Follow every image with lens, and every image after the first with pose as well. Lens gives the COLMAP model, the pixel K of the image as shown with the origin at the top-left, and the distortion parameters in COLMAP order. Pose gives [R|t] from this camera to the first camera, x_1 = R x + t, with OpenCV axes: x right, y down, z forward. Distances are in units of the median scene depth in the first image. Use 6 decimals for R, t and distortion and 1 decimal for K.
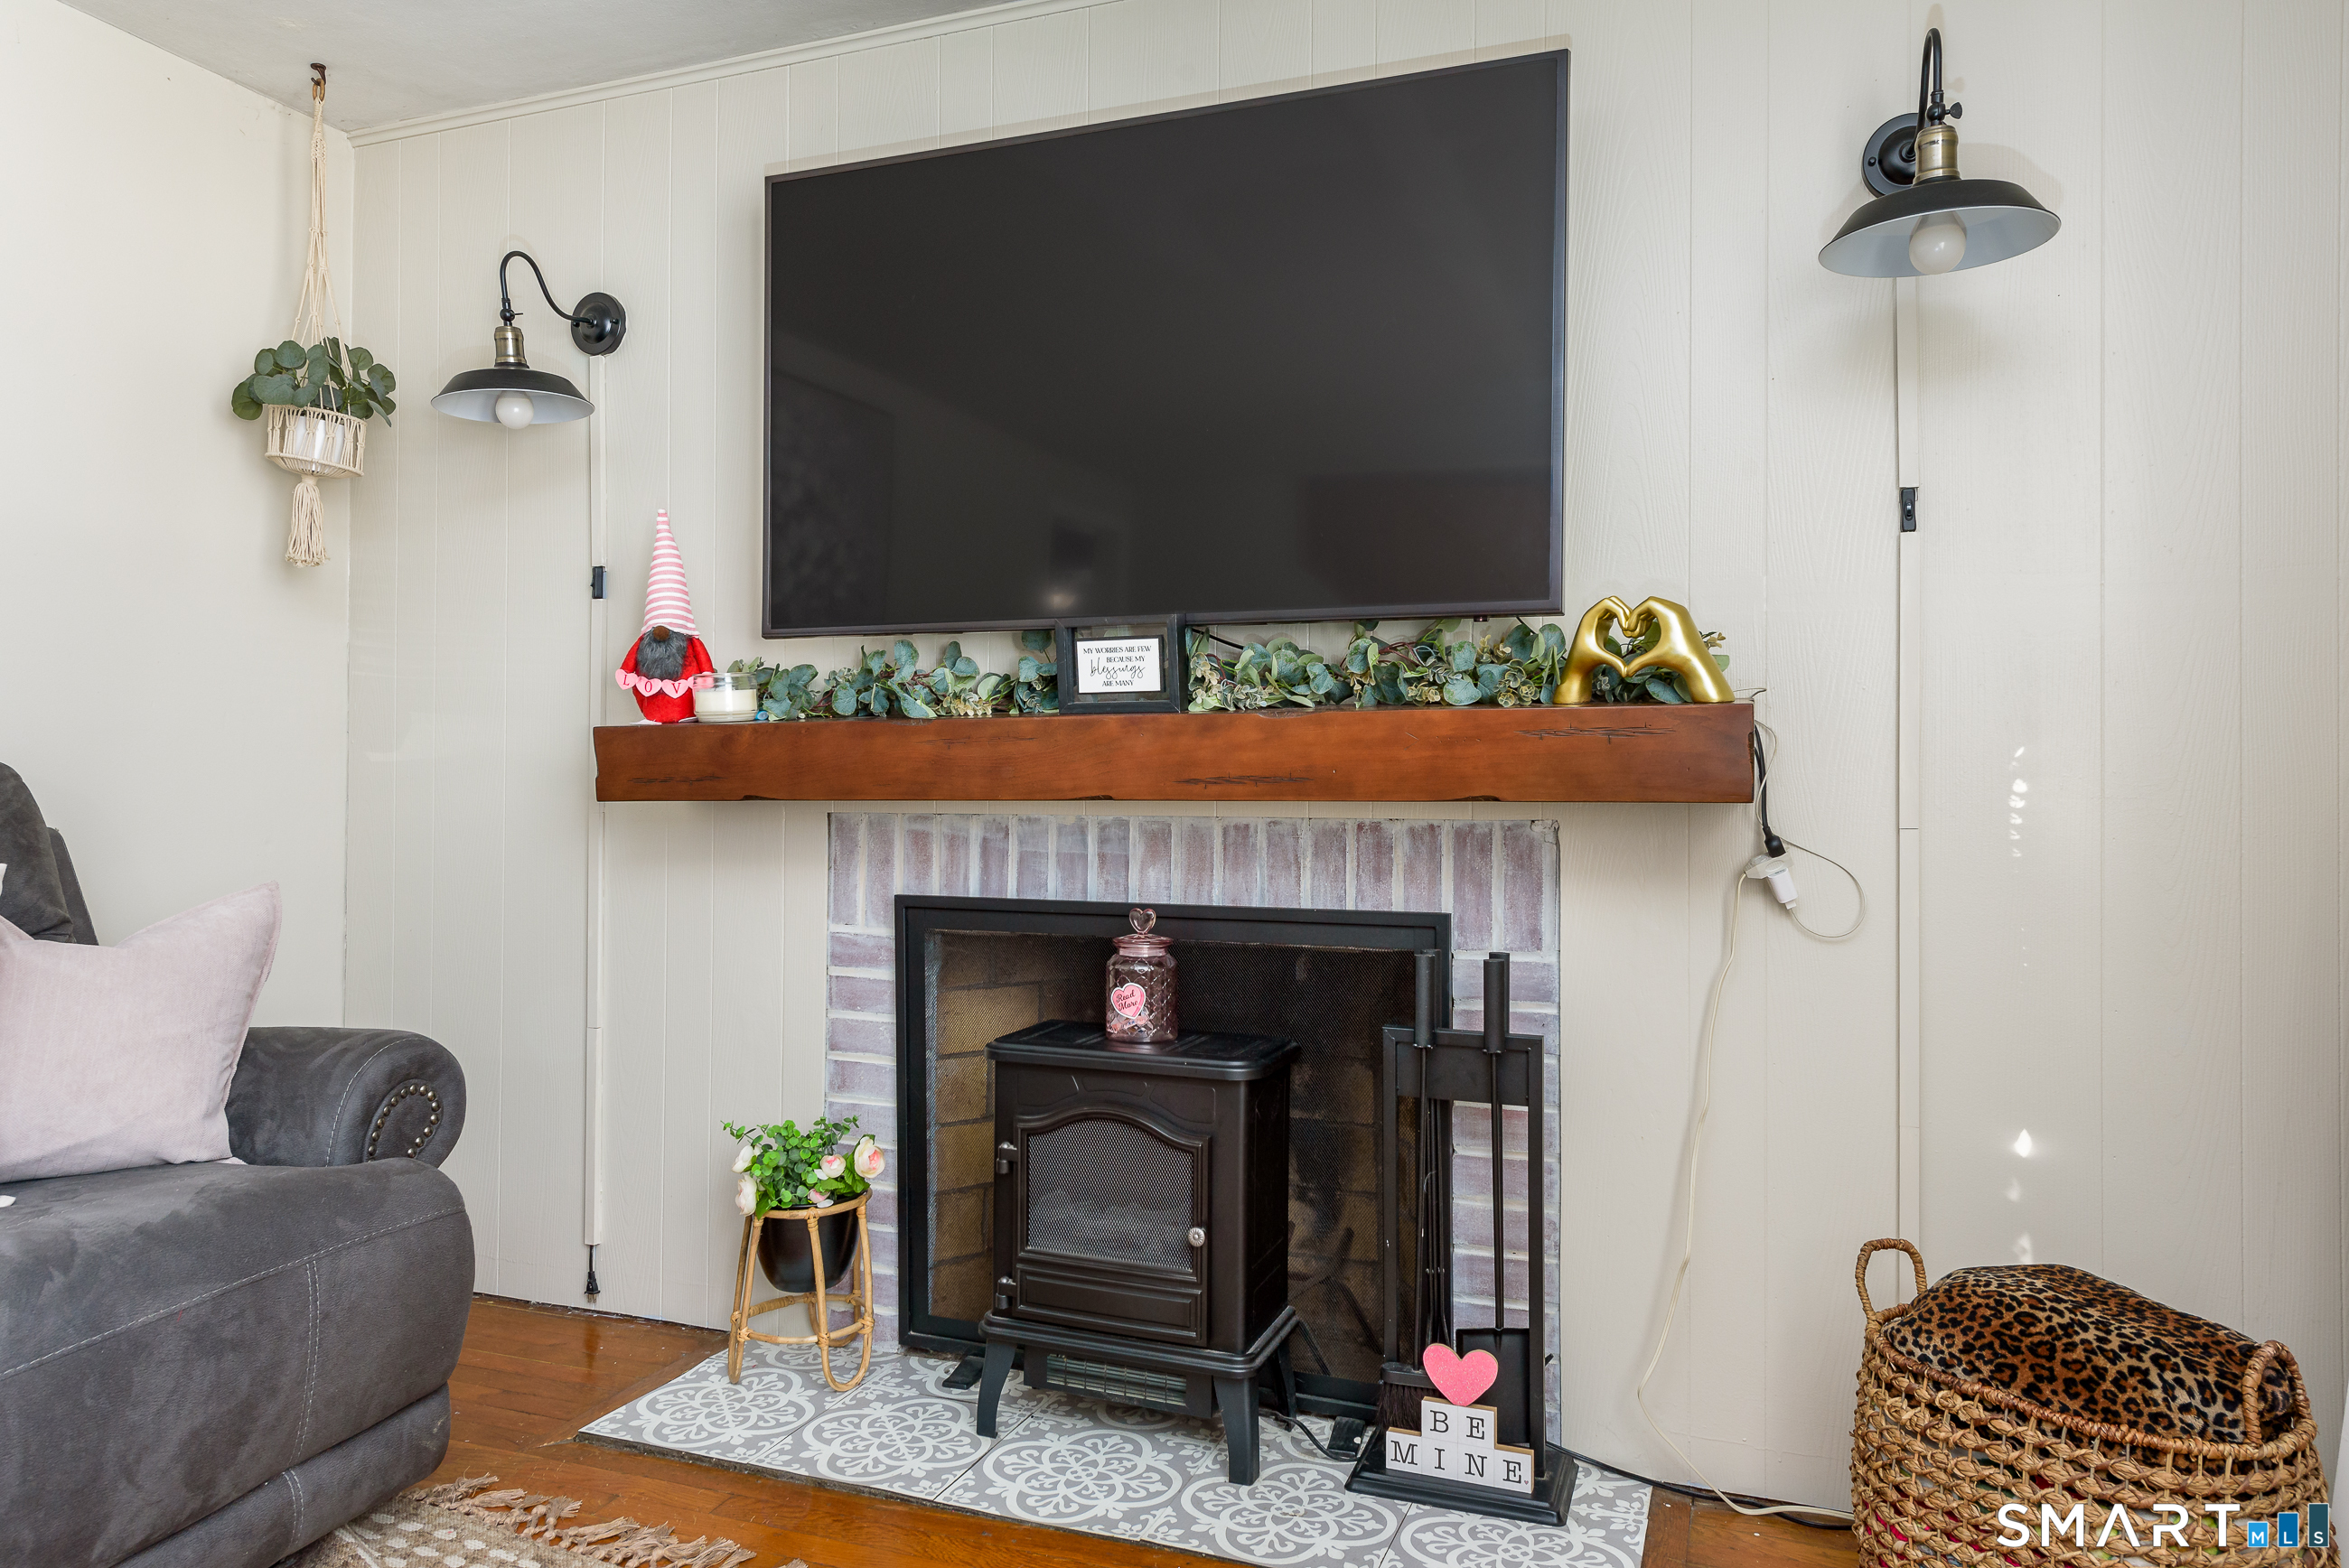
lens RADIAL K [[1524.8, 0, 1172.7], [0, 1524.8, 771.9], [0, 0, 1]] dist [0.023633, -0.026495]
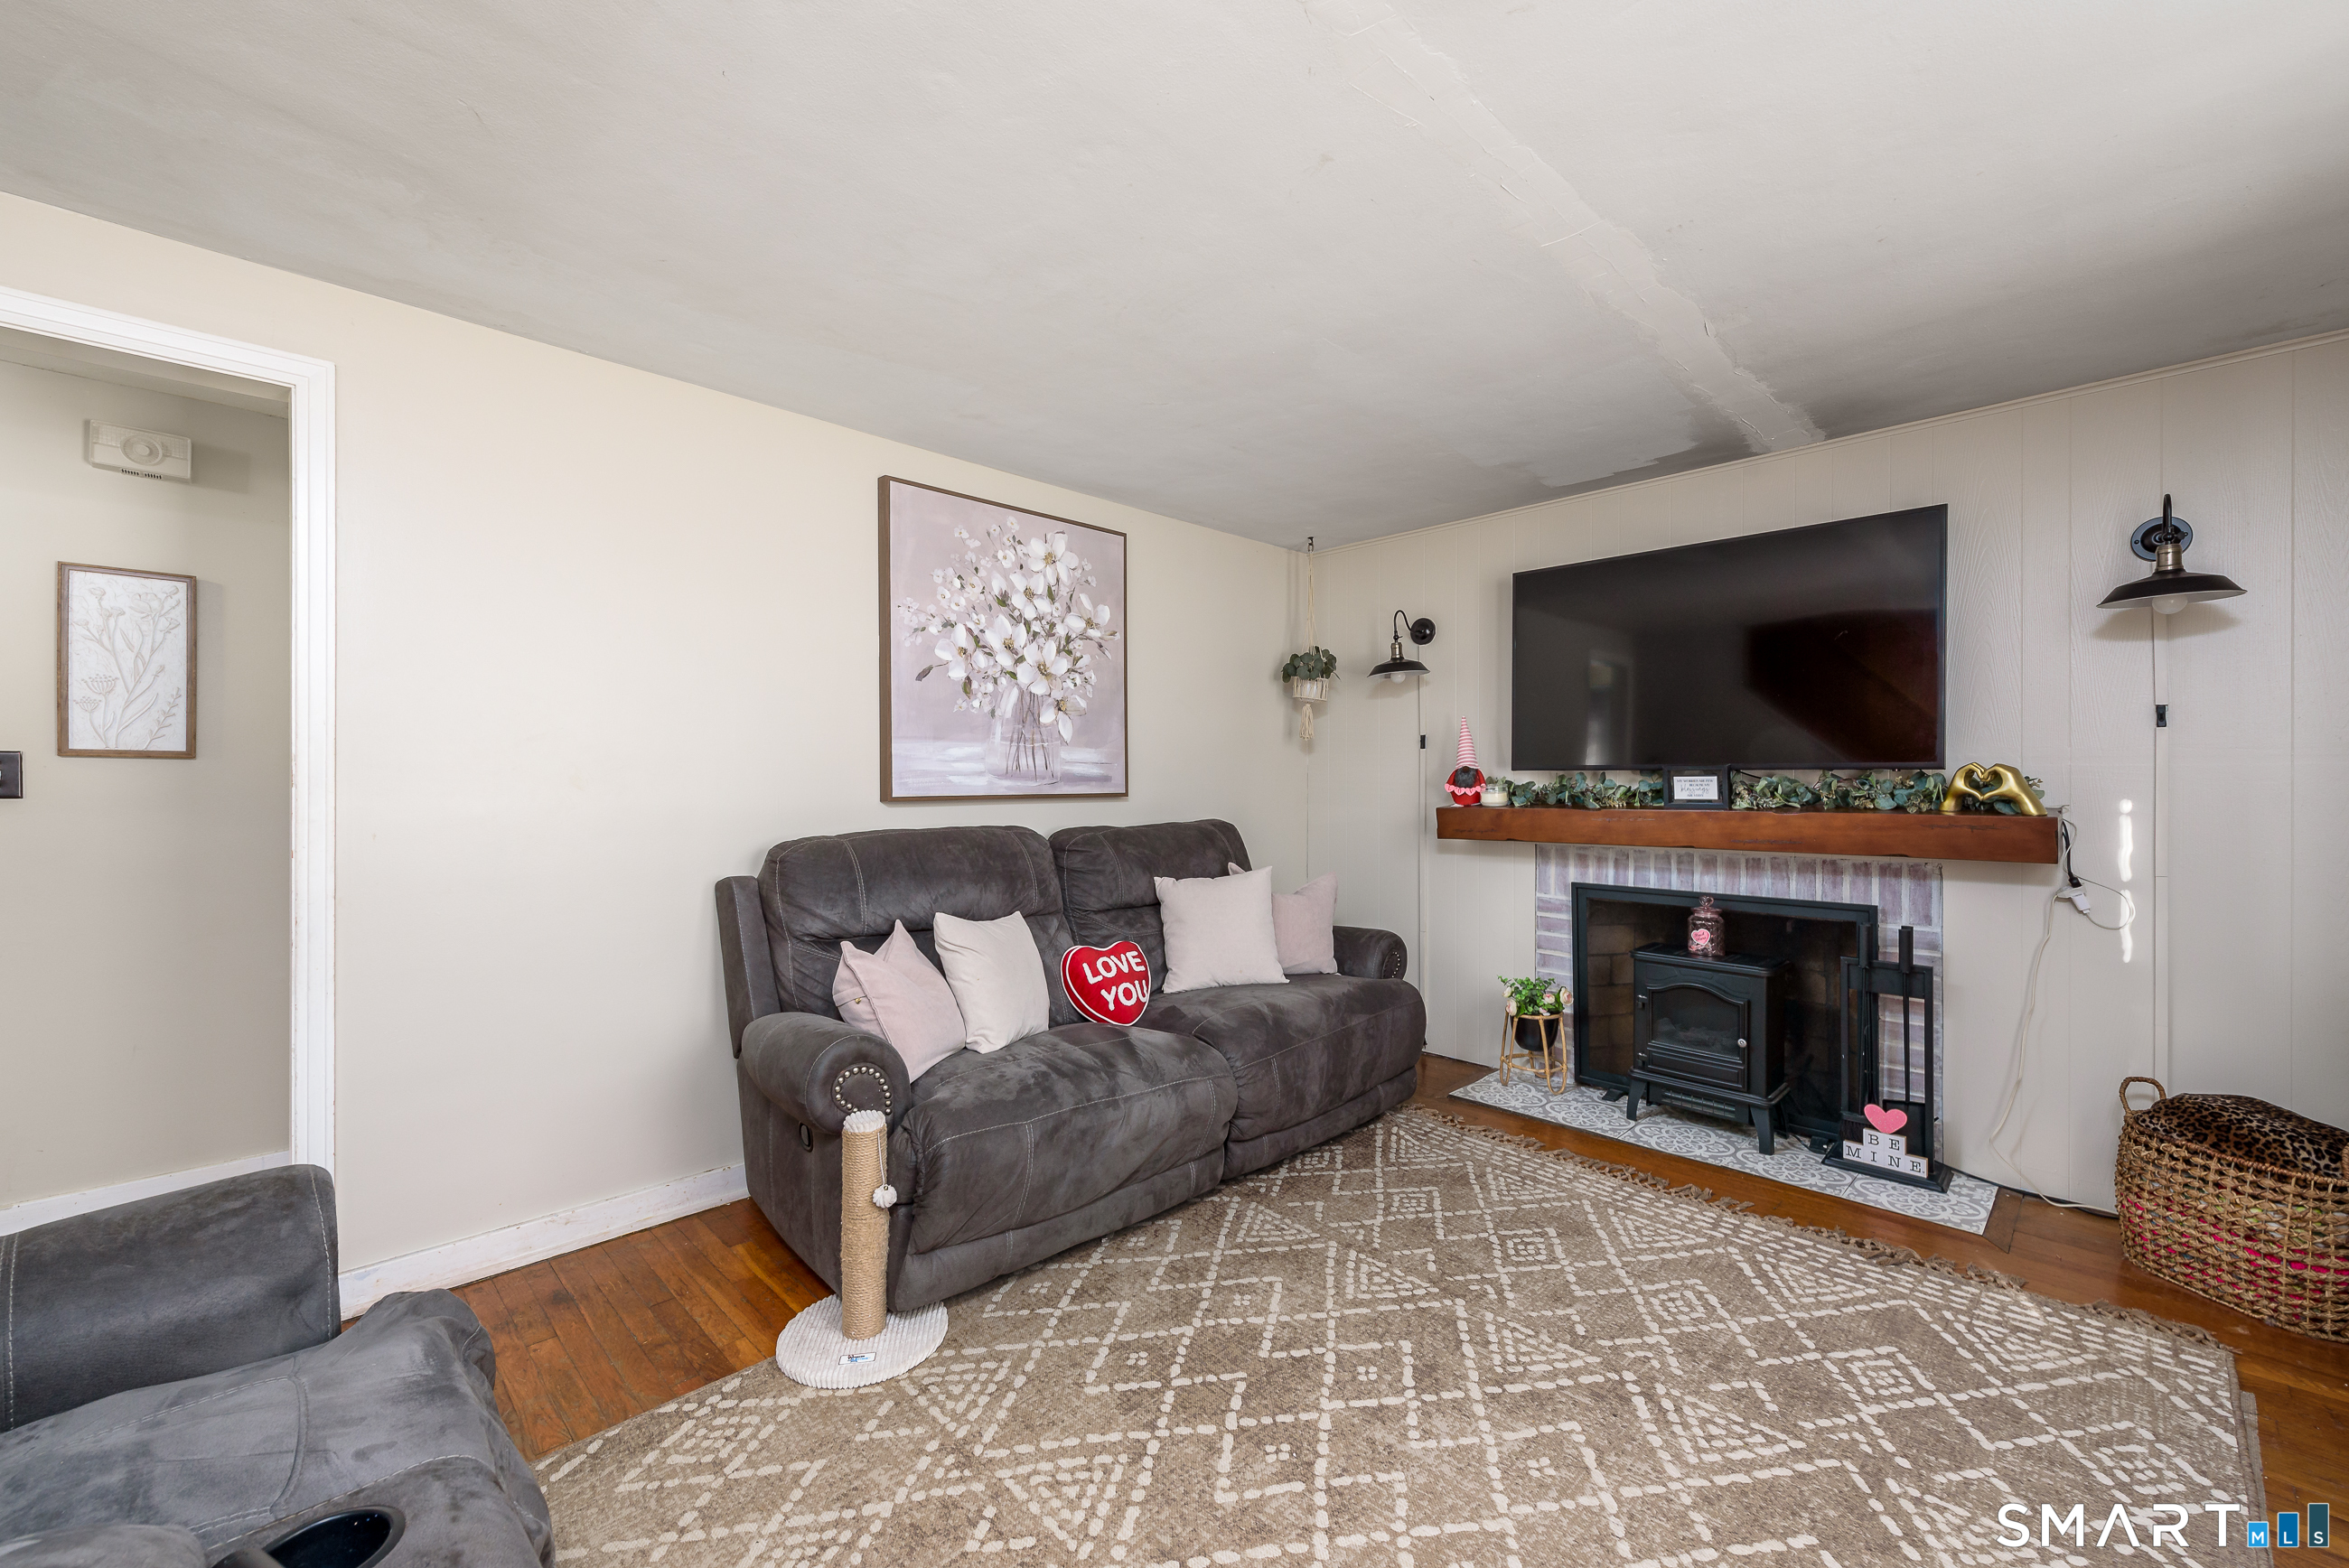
lens RADIAL K [[950.8, 0, 1161.5], [0, 950.8, 782.7], [0, 0, 1]] dist [0.015265, -0.007276]
pose [[0.908151, -0.004611, -0.418618, -0.167874], [0.009636, 0.999905, 0.009890, -0.102952], [0.418532, -0.013016, 0.908109, -0.634491]]
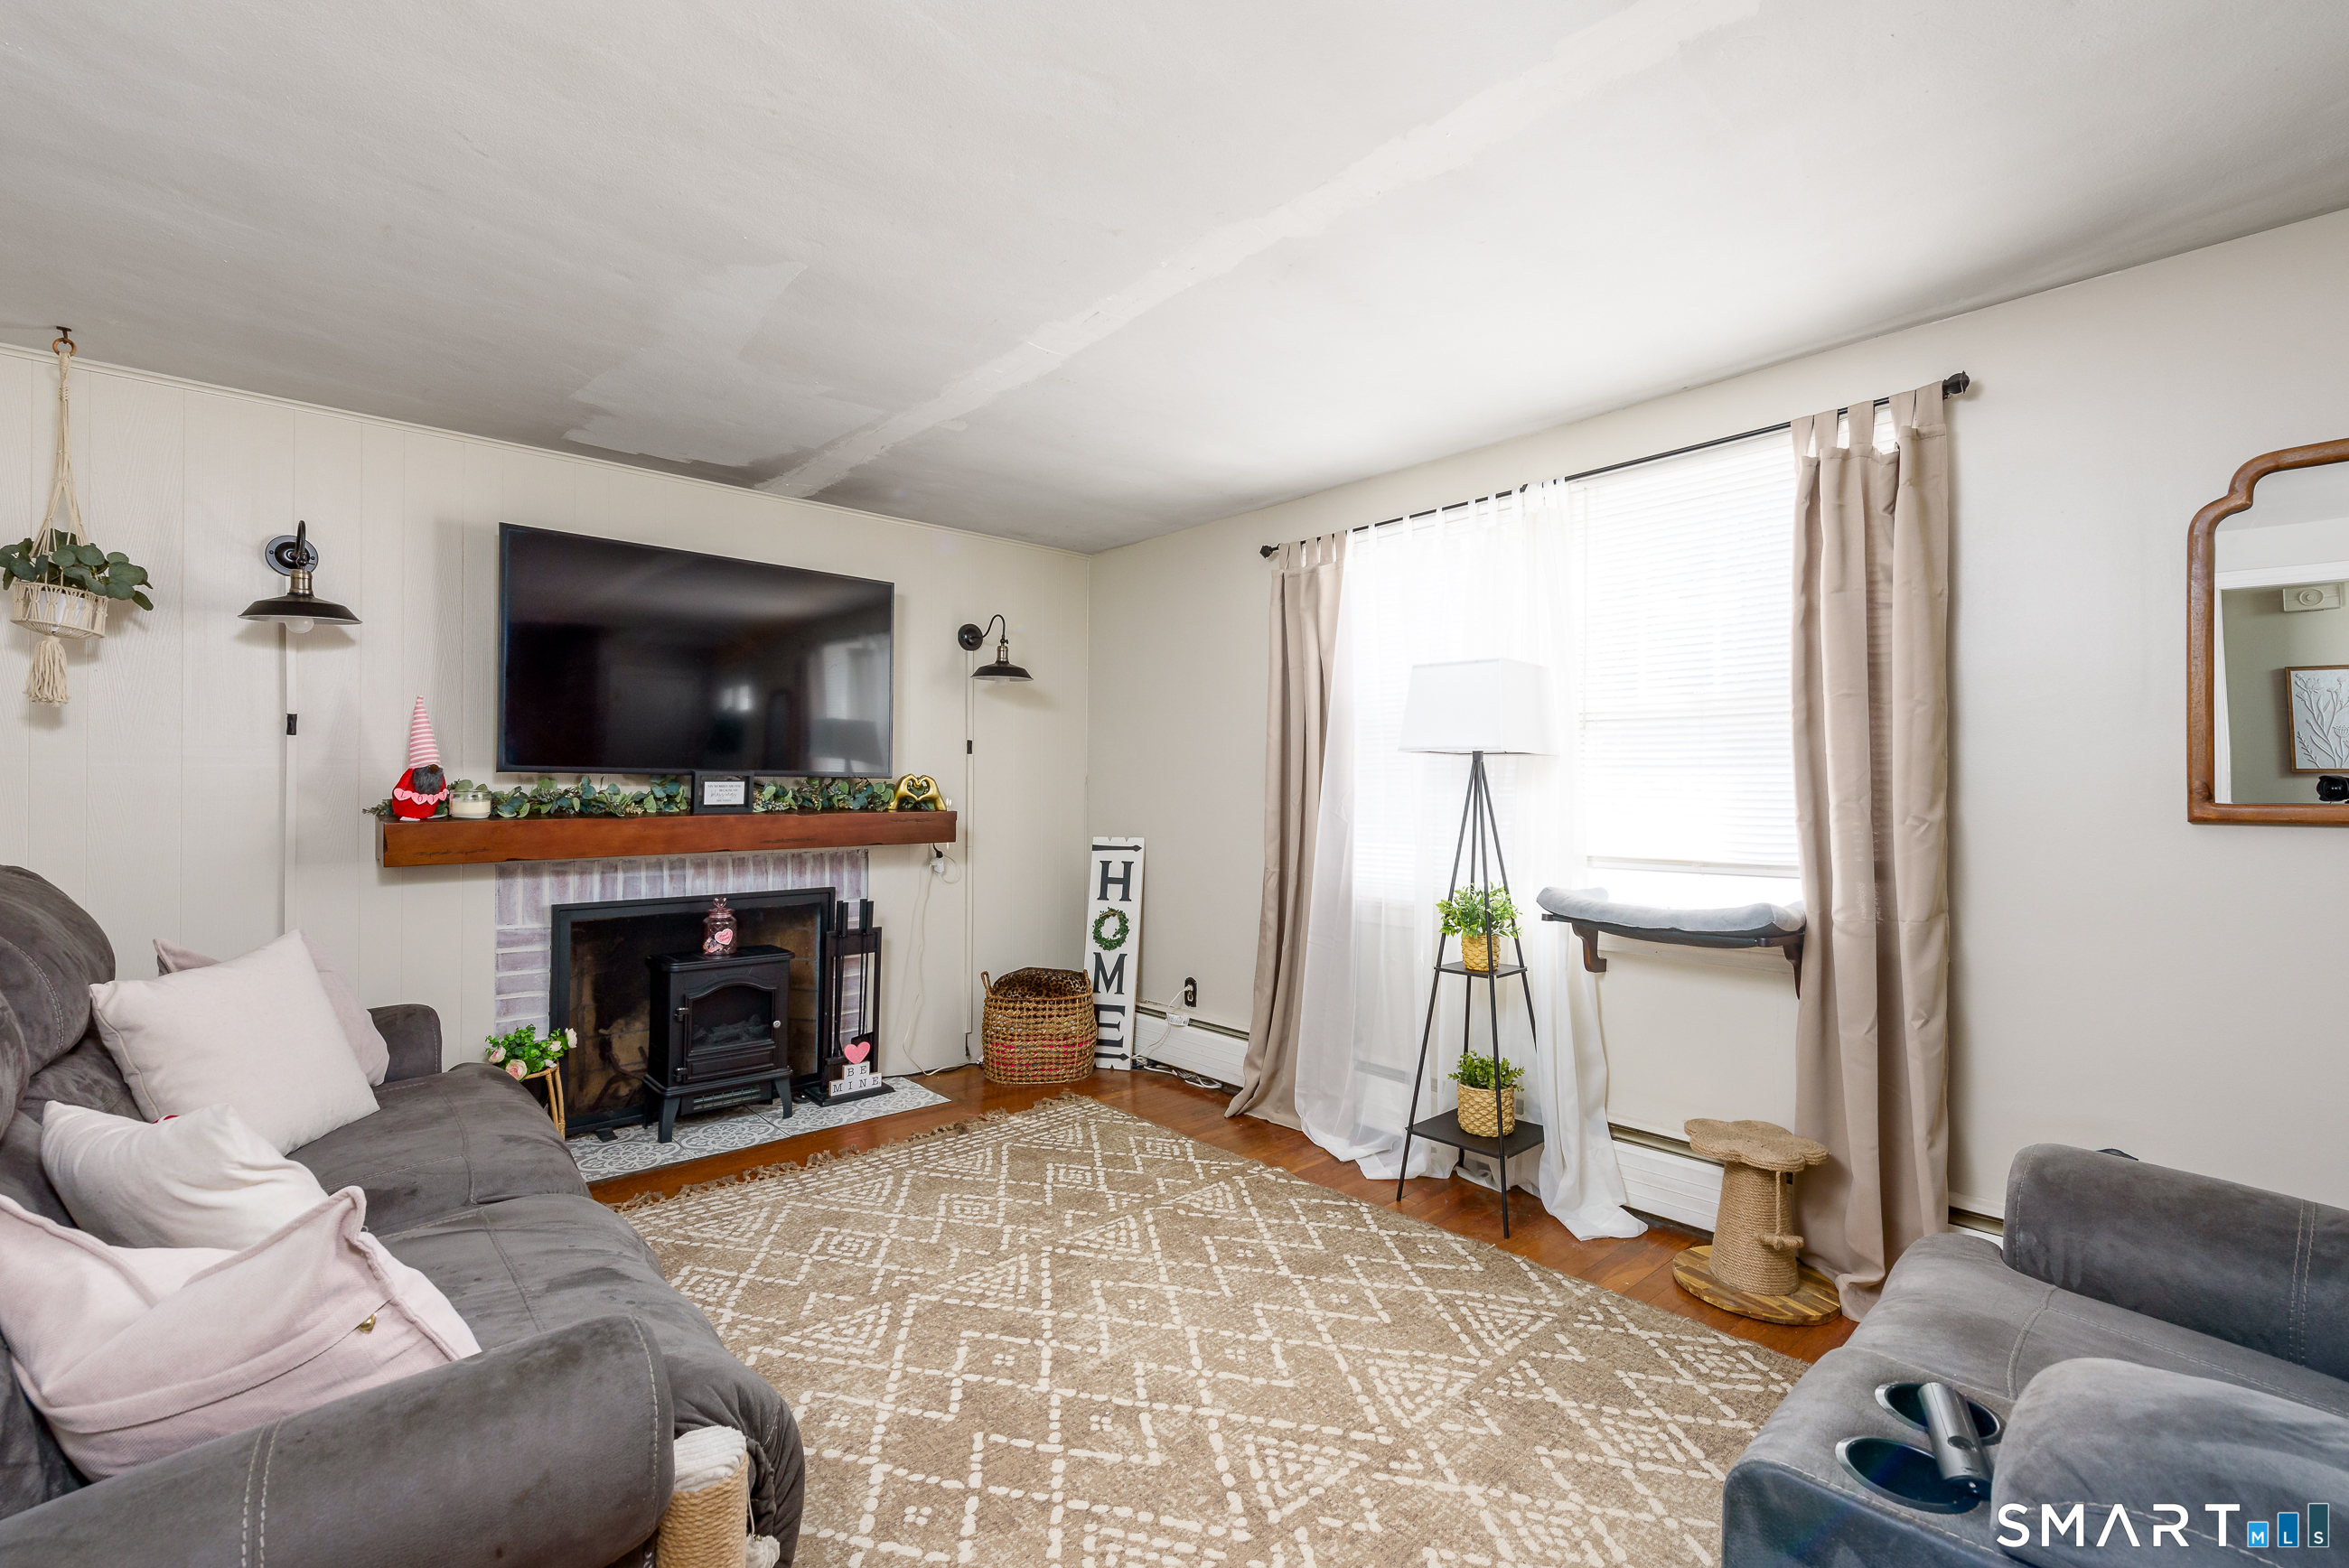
lens RADIAL K [[1028.5, 0, 1197.8], [0, 1028.5, 782.7], [0, 0, 1]] dist [-0.002539, -0.000138]
pose [[0.442603, 0.001792, 0.896716, -1.162388], [-0.009220, 0.999954, 0.002553, -0.099509], [-0.896670, -0.009398, 0.442599, -0.352524]]
